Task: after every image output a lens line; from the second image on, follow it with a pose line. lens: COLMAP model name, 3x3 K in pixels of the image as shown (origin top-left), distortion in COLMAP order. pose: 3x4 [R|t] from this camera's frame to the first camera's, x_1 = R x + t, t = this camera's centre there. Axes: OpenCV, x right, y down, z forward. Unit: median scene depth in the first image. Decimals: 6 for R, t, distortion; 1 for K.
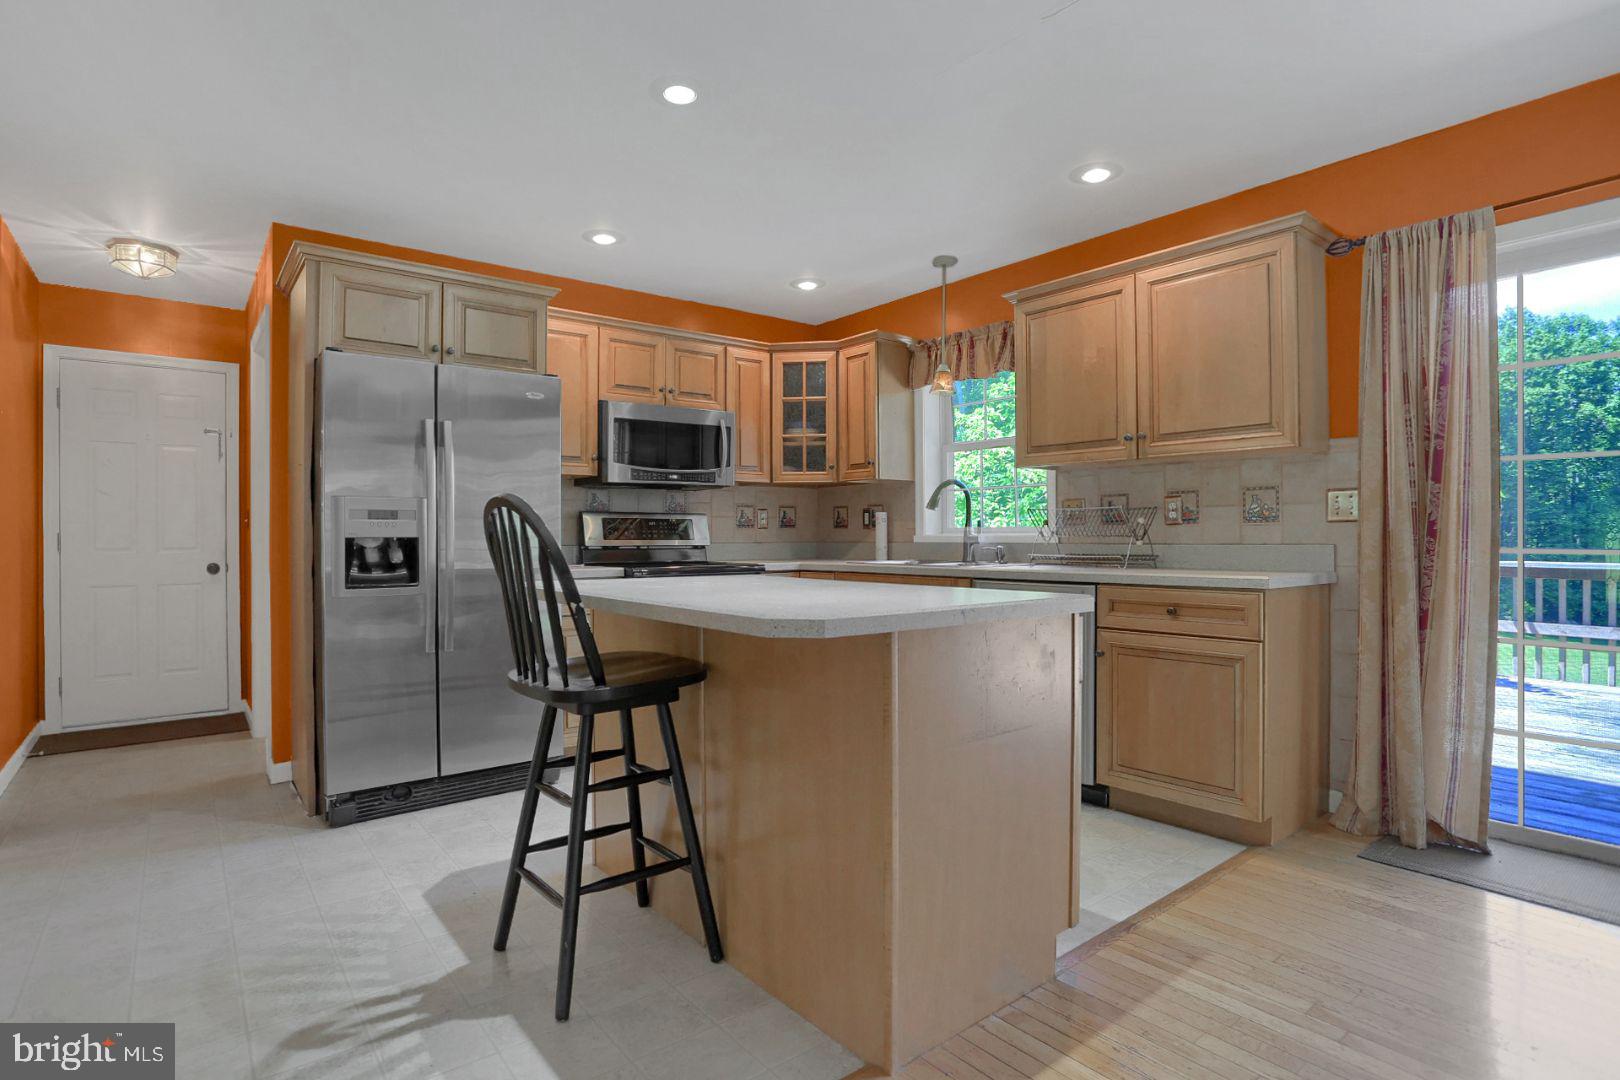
lens RADIAL K [[816.4, 0, 806.2], [0, 816.4, 533.7], [0, 0, 1]] dist [-0.054535, 0.012486]
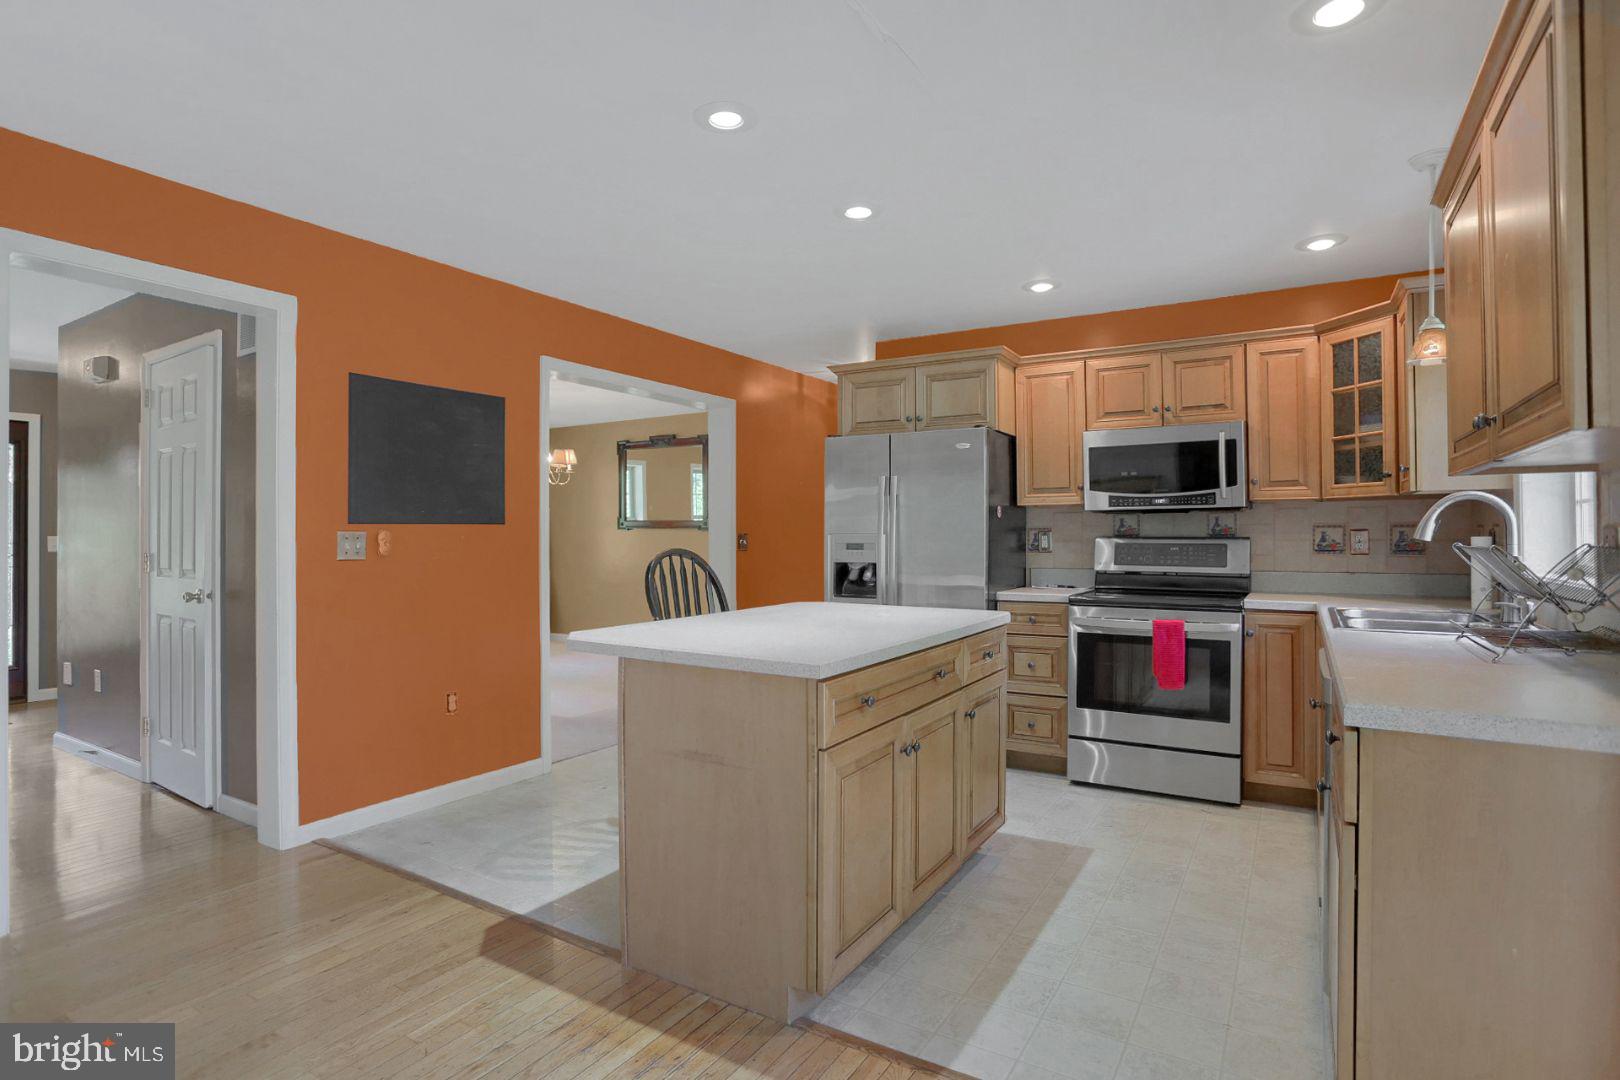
lens RADIAL K [[816.4, 0, 798.6], [0, 816.4, 525.6], [0, 0, 1]] dist [-0.054535, 0.012486]
pose [[0.348381, -0.005301, -0.937338, 0.585863], [0.003278, 0.999985, -0.004437, -0.040352], [0.937347, -0.001526, 0.348393, 0.295833]]
